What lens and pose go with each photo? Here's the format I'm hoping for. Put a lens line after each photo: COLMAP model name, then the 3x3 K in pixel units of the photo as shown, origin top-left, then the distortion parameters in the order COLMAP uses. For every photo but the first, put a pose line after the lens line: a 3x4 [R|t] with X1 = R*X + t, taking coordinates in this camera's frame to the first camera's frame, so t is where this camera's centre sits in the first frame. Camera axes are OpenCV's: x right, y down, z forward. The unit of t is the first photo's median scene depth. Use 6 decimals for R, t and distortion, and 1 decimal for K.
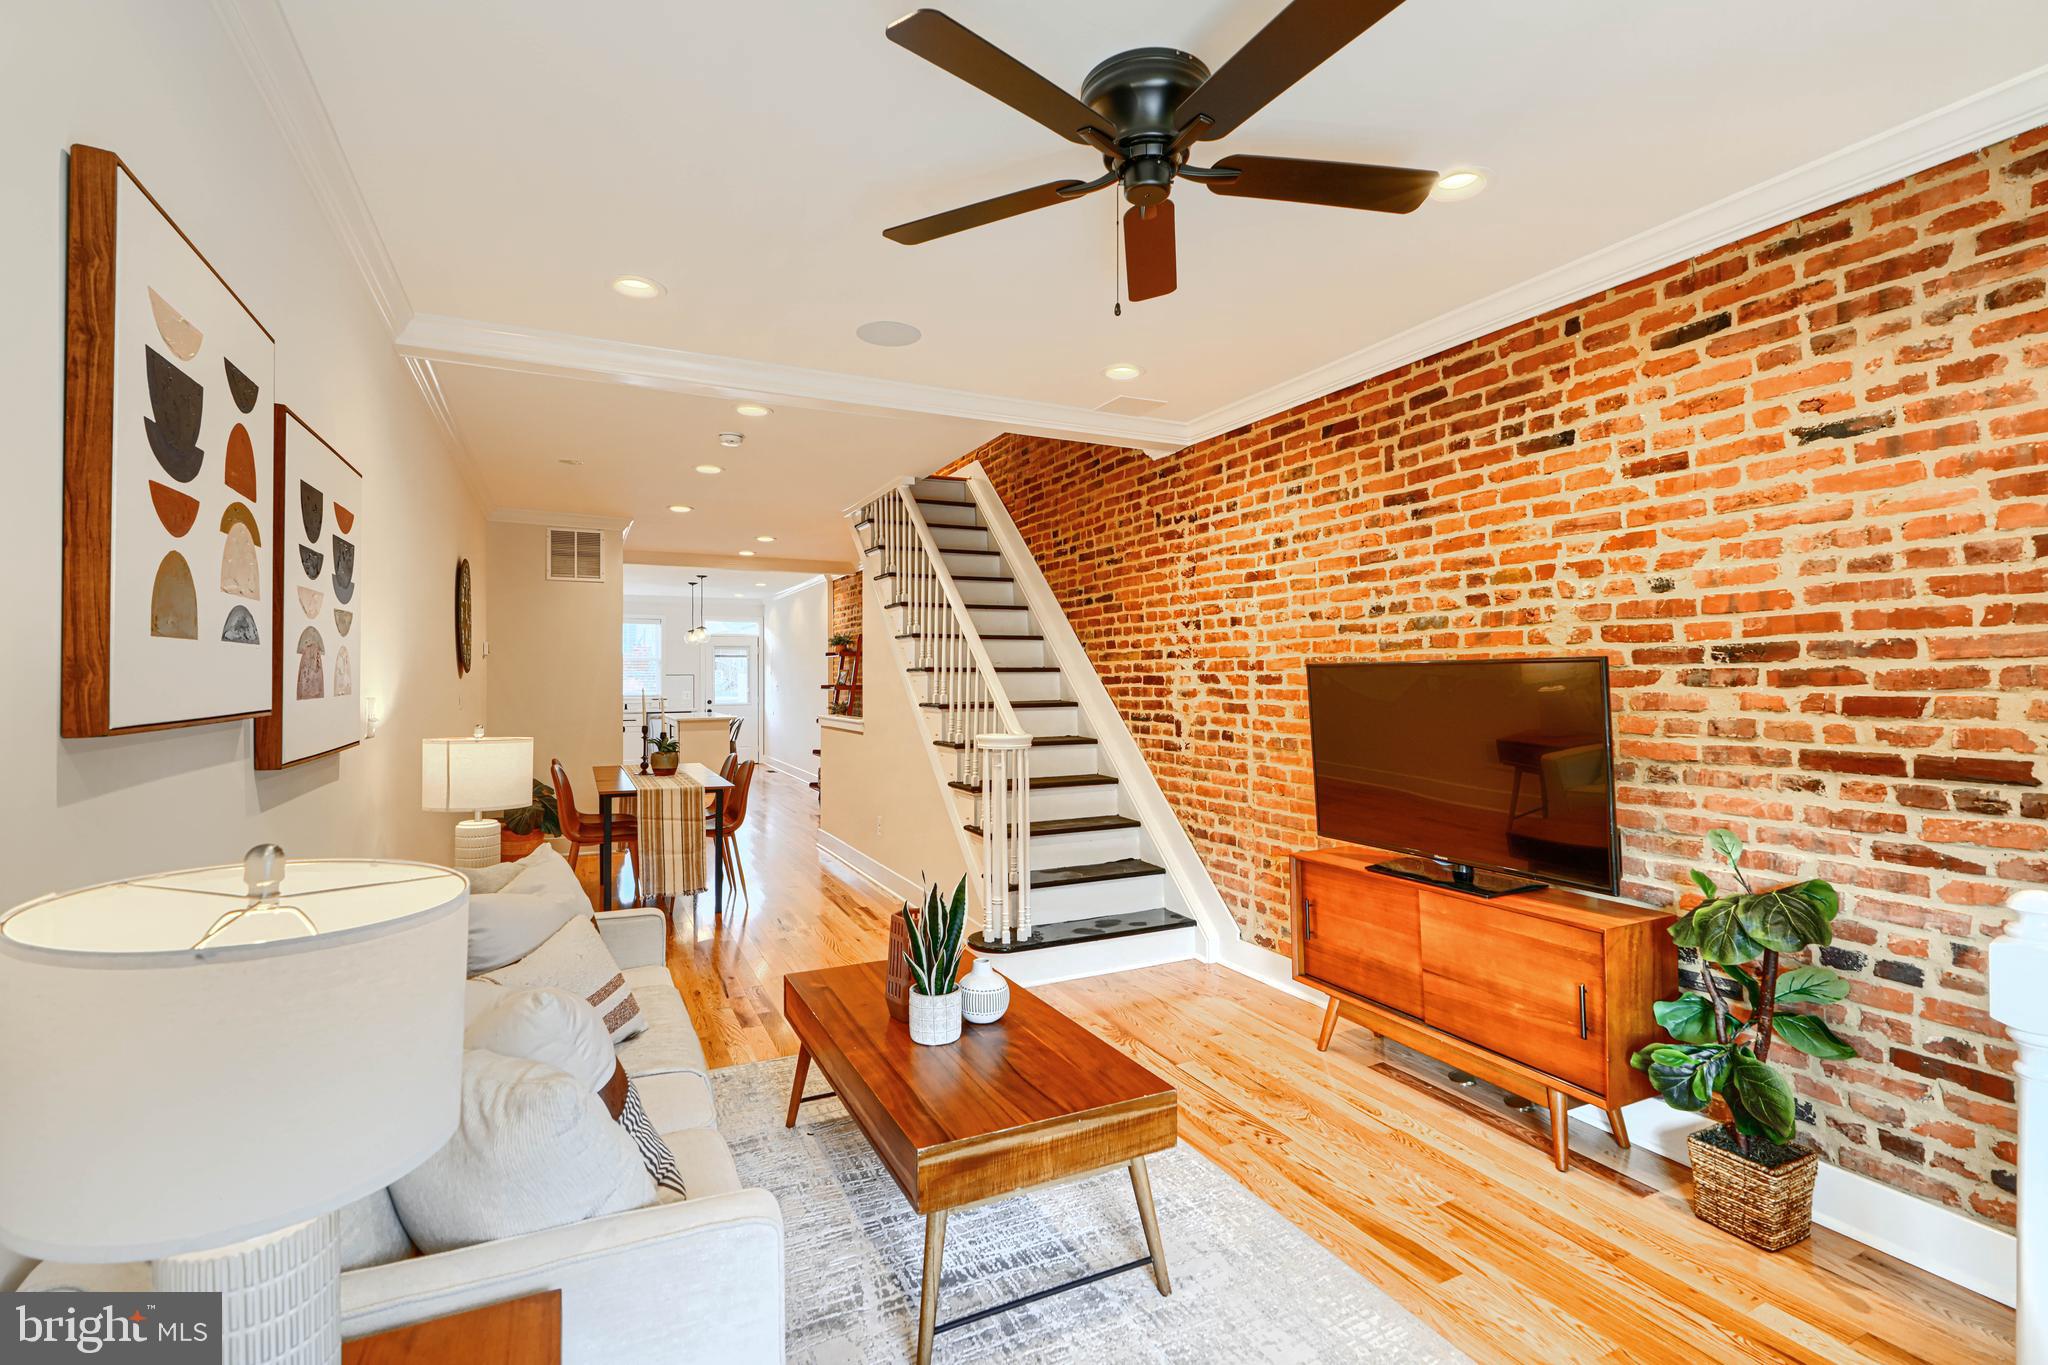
lens RADIAL K [[928.3, 0, 1035.0], [0, 928.3, 675.0], [0, 0, 1]] dist [-0.000606, 0.000905]
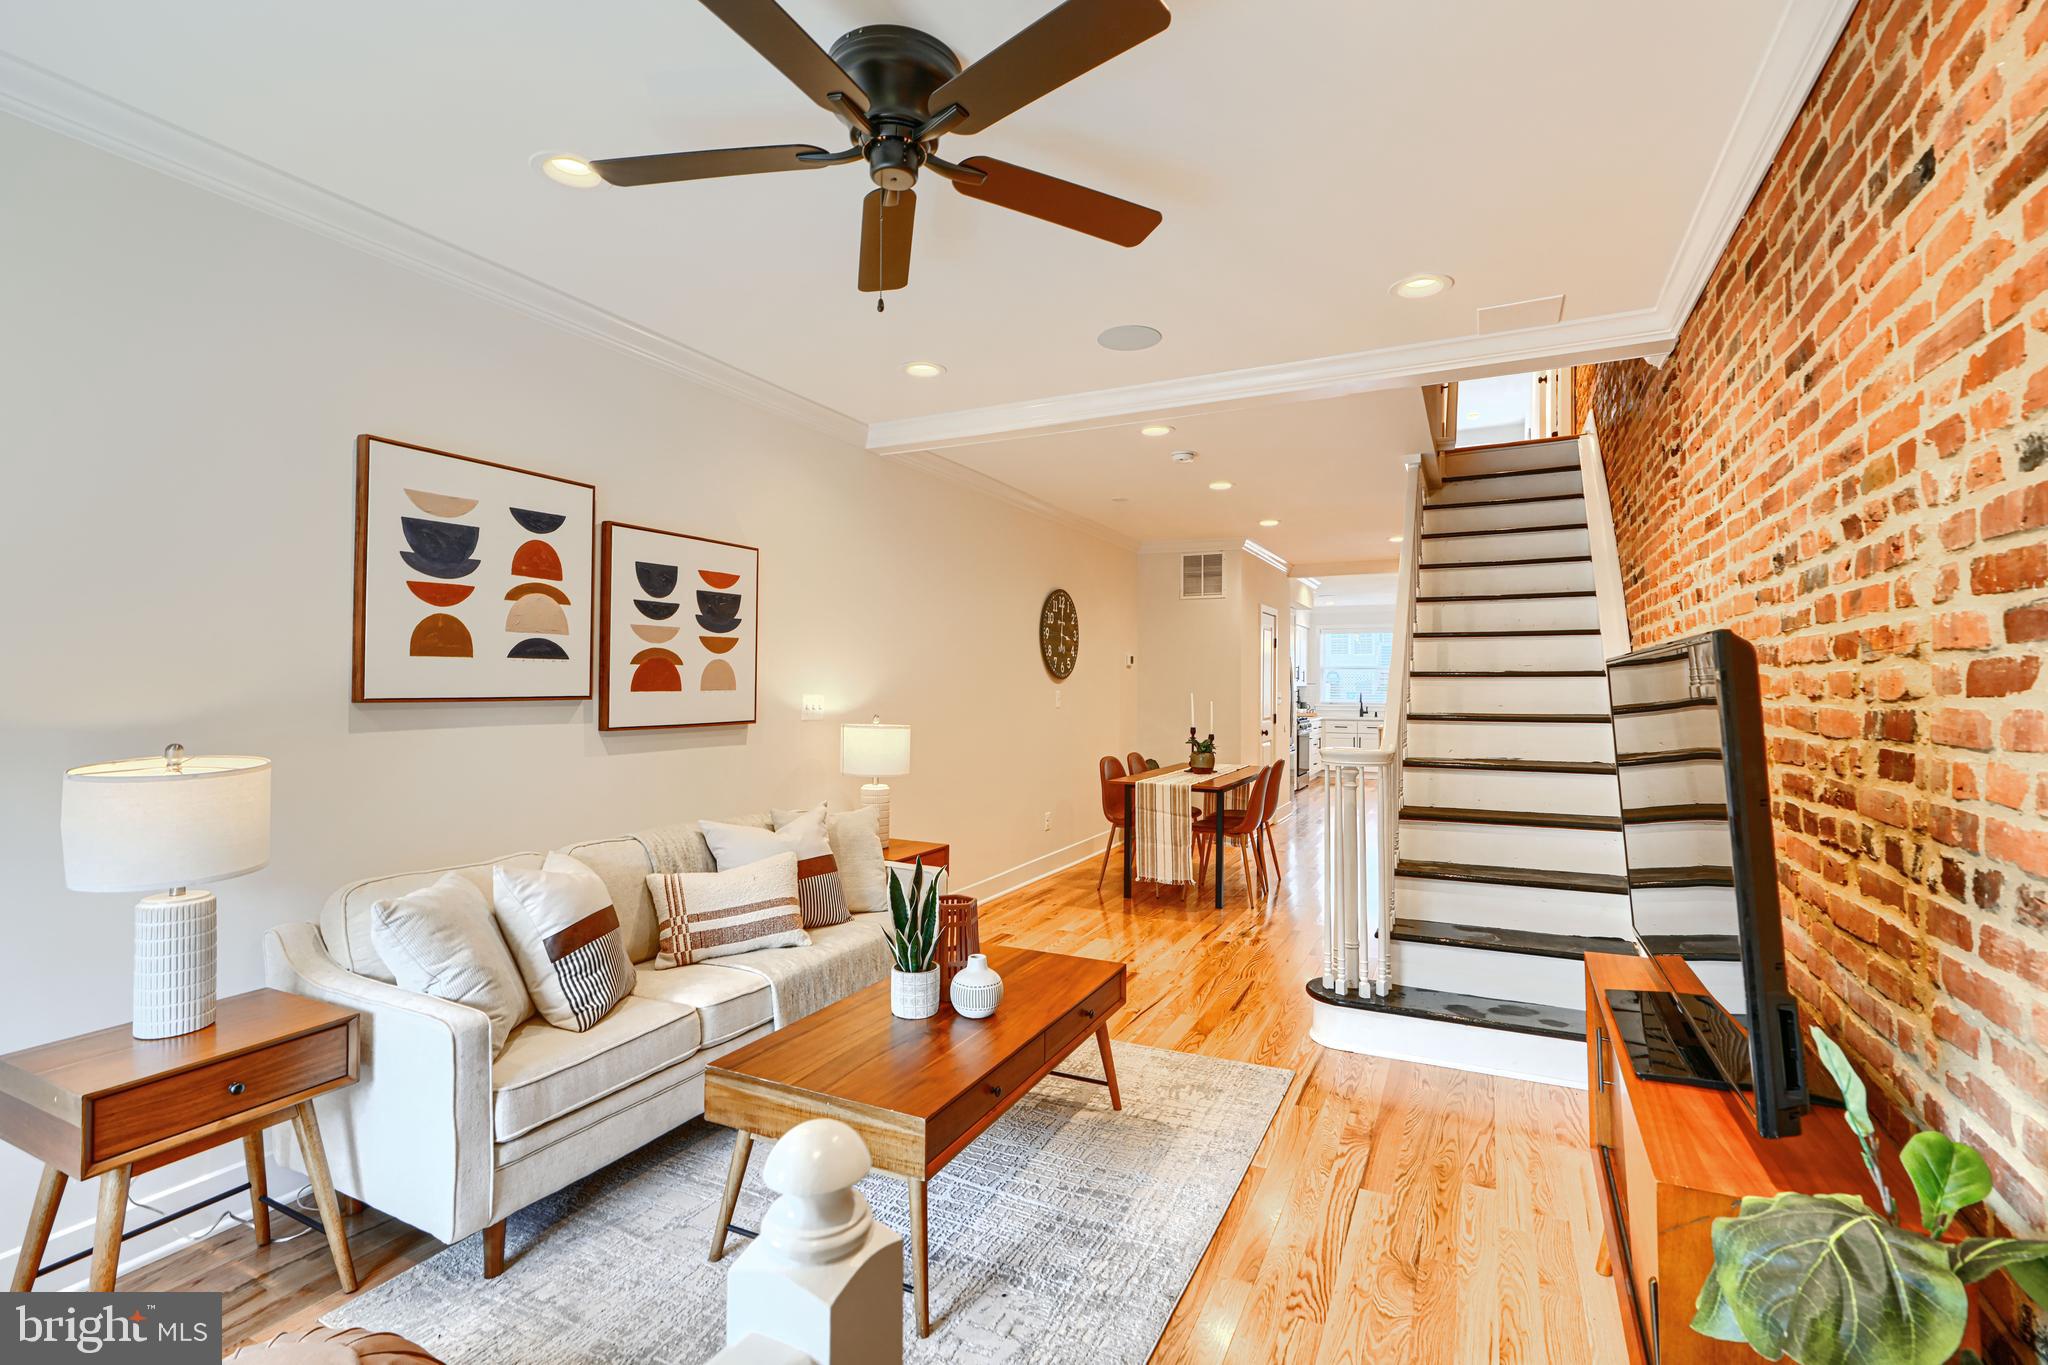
lens RADIAL K [[928.3, 0, 1032.0], [0, 928.3, 673.9], [0, 0, 1]] dist [-0.000606, 0.000905]
pose [[0.613059, -0.007178, -0.790004, 0.444455], [-0.002567, 0.999935, -0.011078, 0.005248], [0.790033, 0.008819, 0.613001, 0.238169]]
